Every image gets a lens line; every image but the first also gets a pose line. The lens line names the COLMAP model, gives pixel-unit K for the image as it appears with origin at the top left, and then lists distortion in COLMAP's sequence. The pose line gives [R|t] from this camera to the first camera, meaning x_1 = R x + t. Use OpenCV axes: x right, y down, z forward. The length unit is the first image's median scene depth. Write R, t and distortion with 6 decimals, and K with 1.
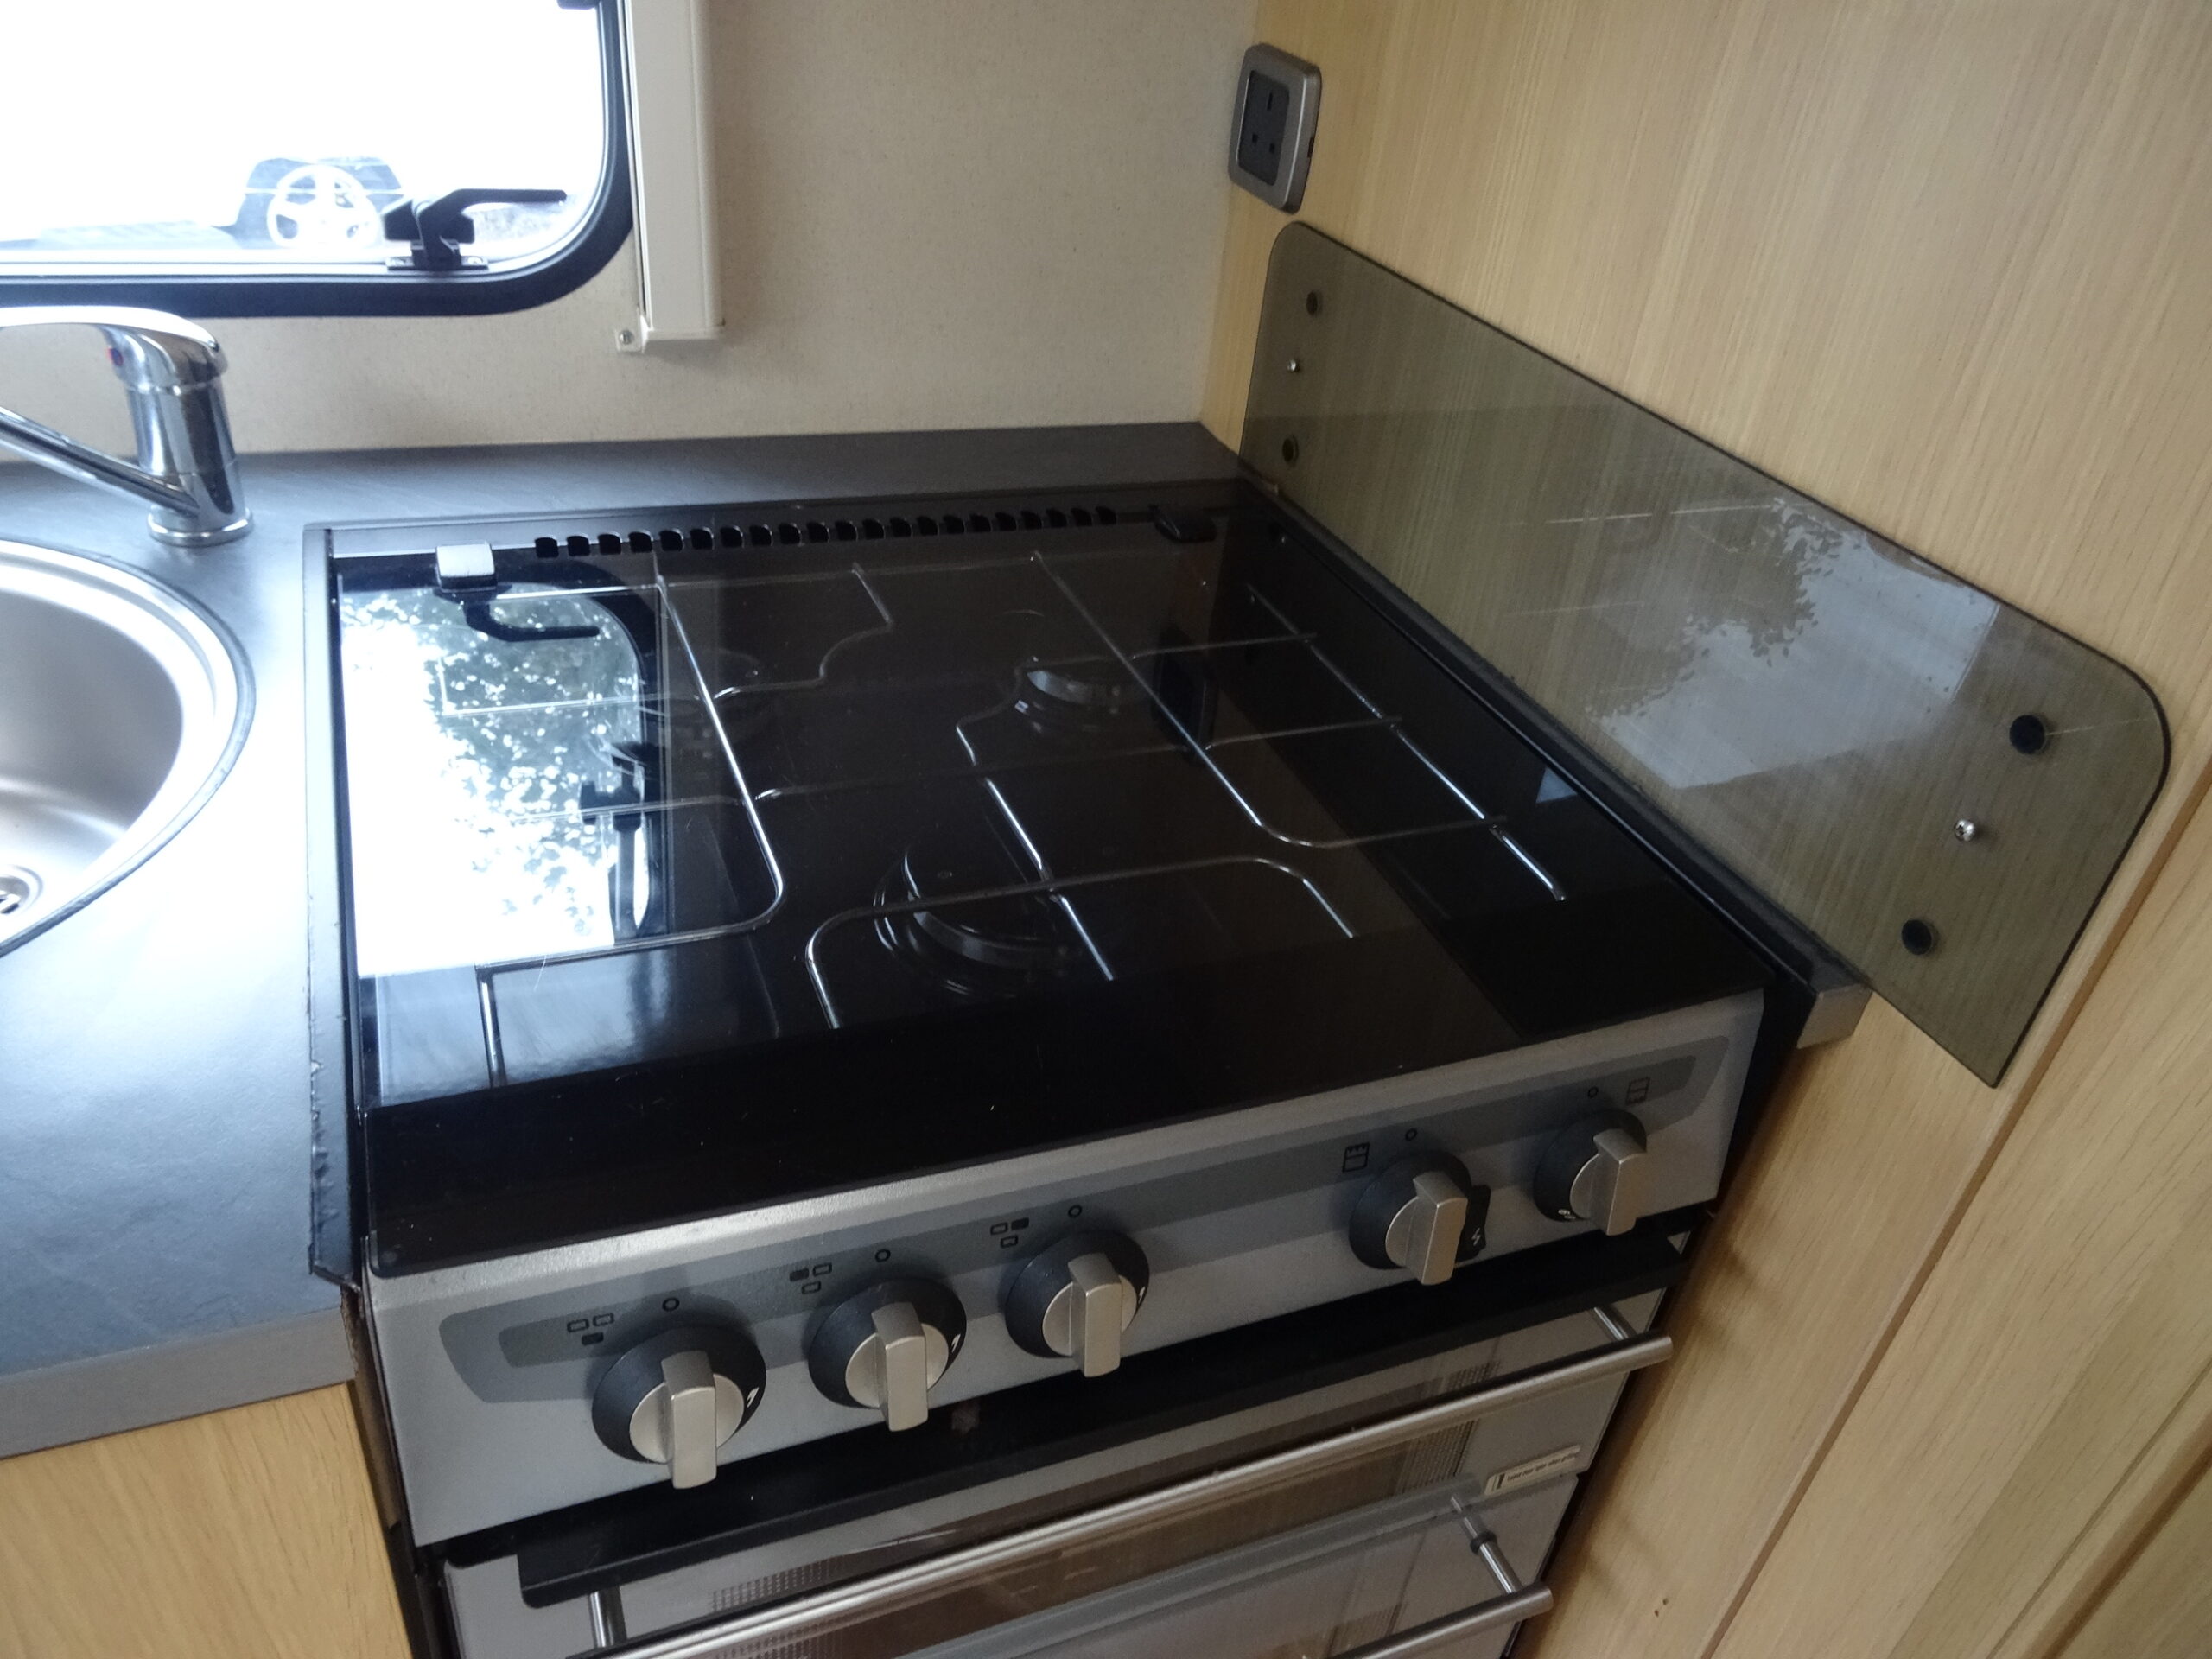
lens RADIAL K [[1592.5, 0, 1099.4], [0, 1592.5, 823.4], [0, 0, 1]] dist [-0.001086, 0.005312]
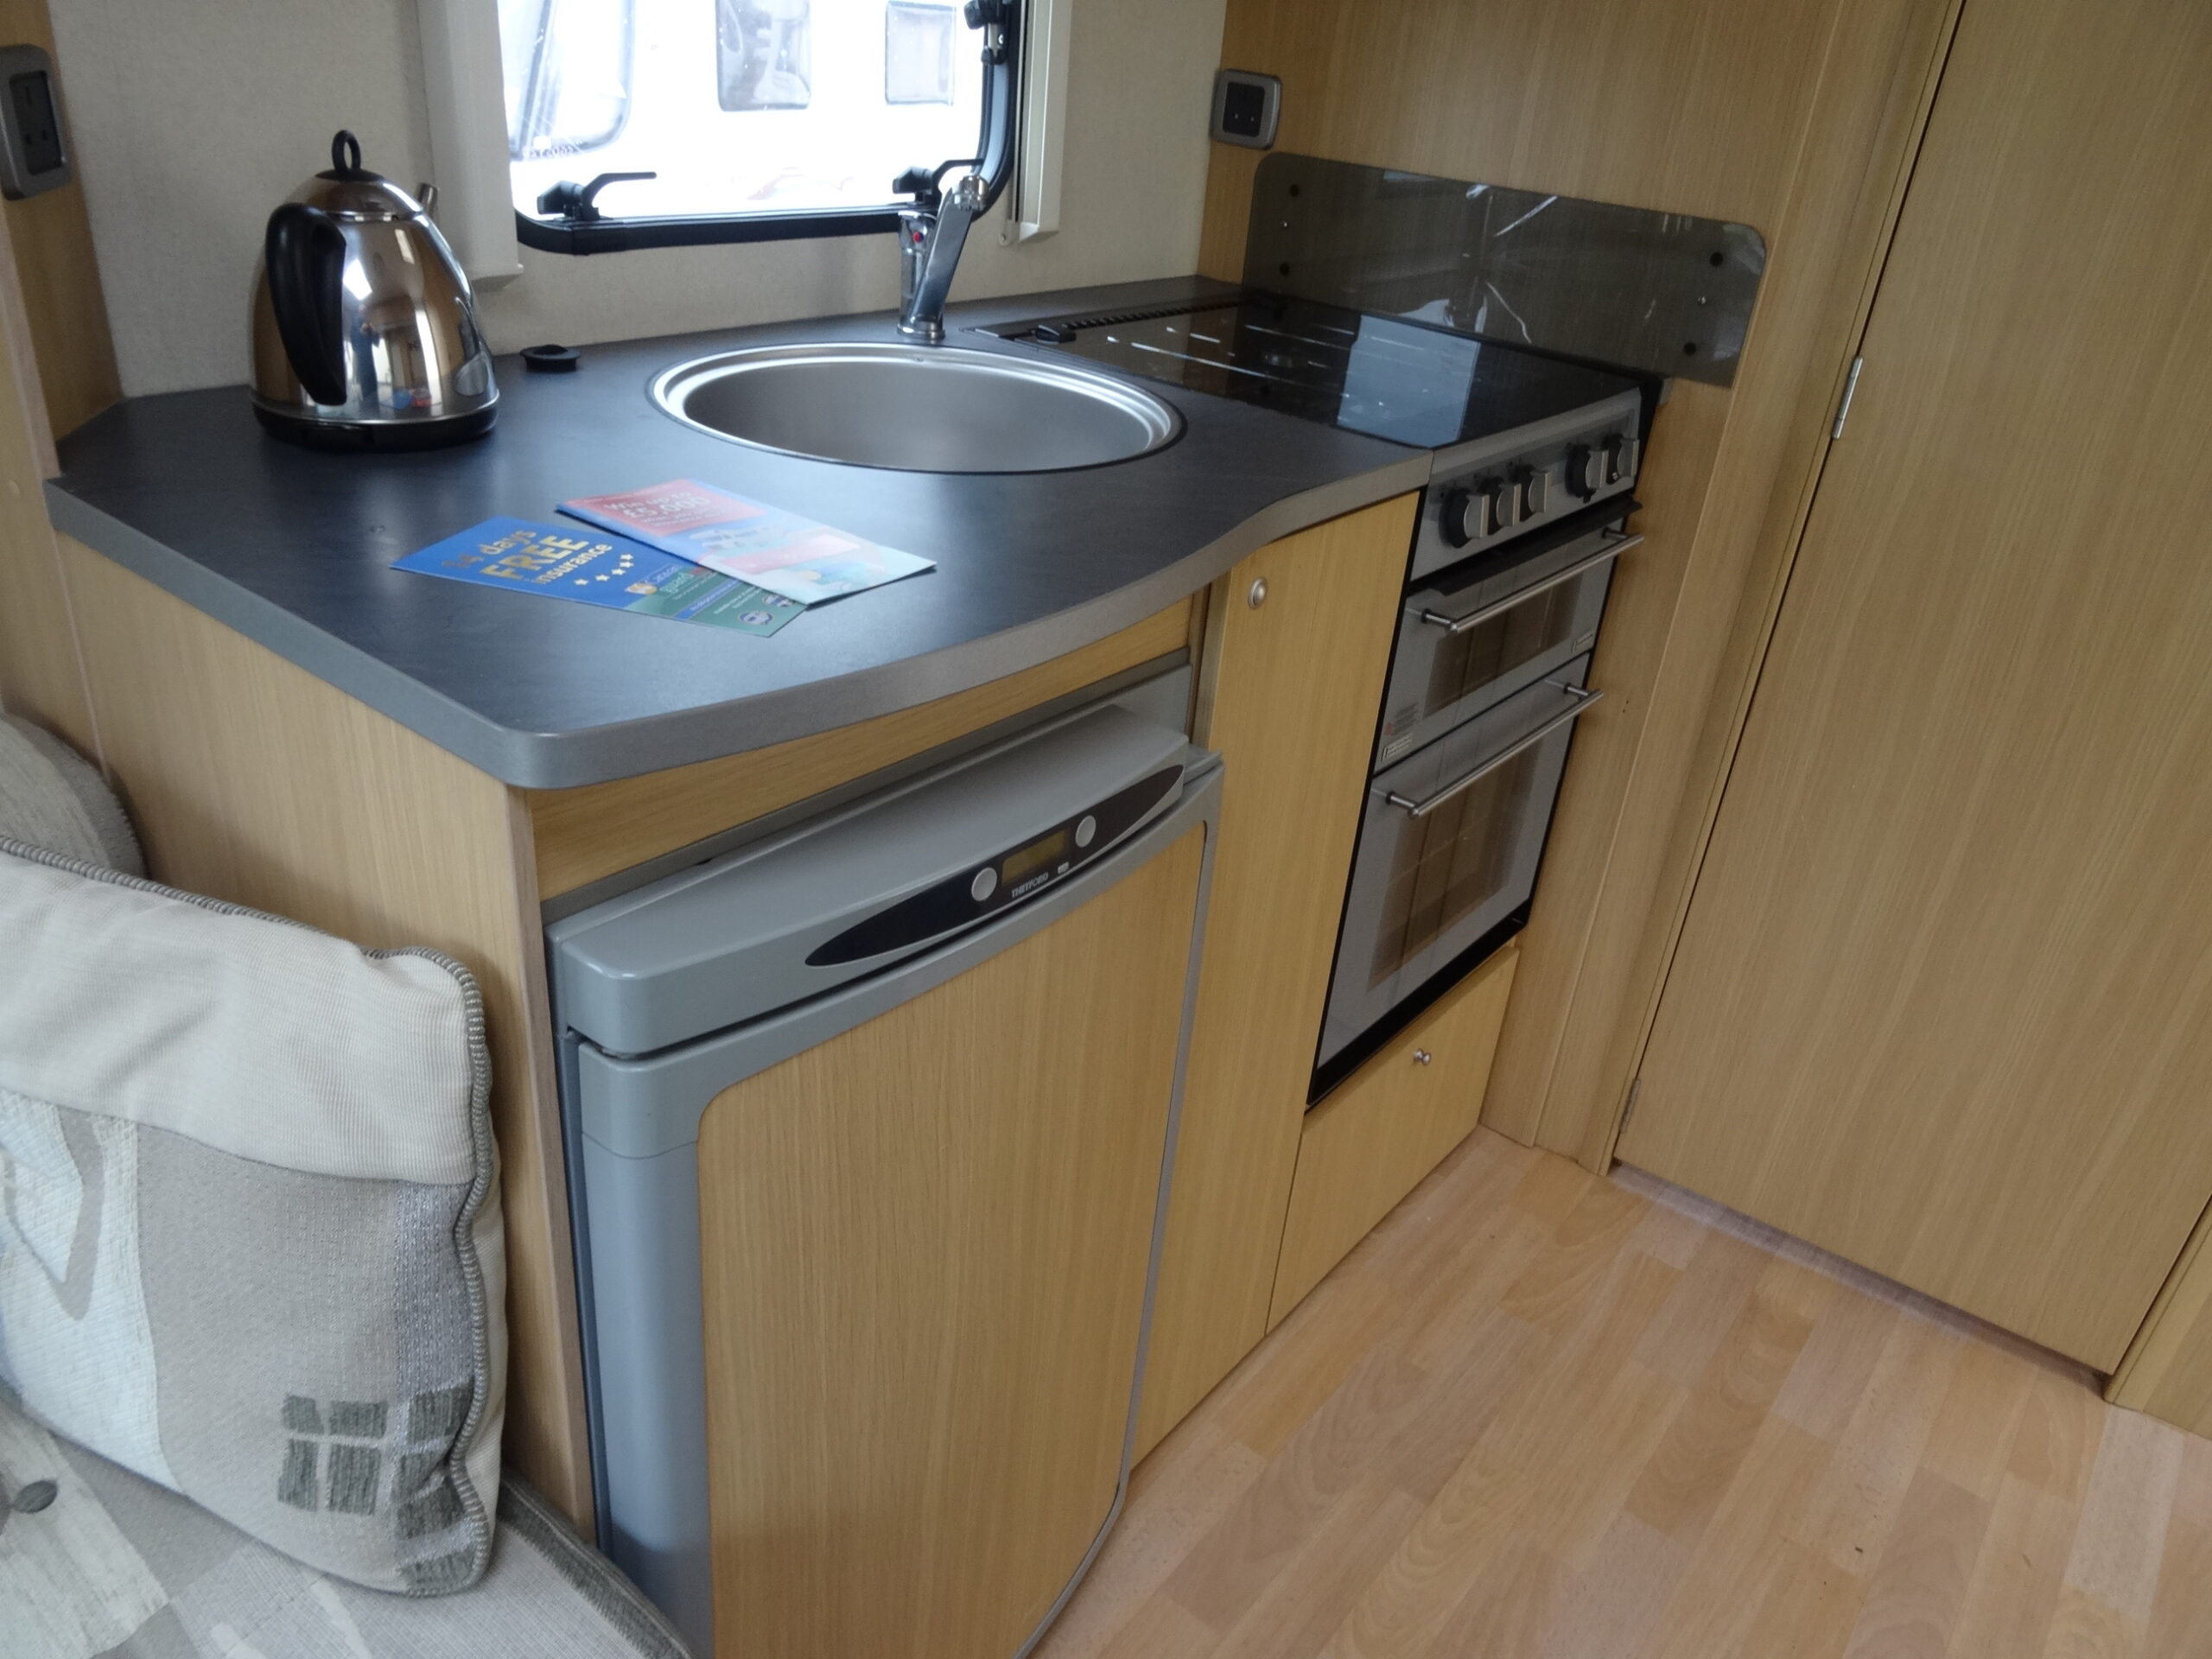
lens RADIAL K [[1592.5, 0, 1110.9], [0, 1592.5, 833.4], [0, 0, 1]] dist [-0.001086, 0.005312]
pose [[0.874914, -0.252081, 0.413498, -1.188734], [0.267211, 0.963389, 0.021923, 0.378861], [-0.403885, 0.091310, 0.910241, -0.722757]]
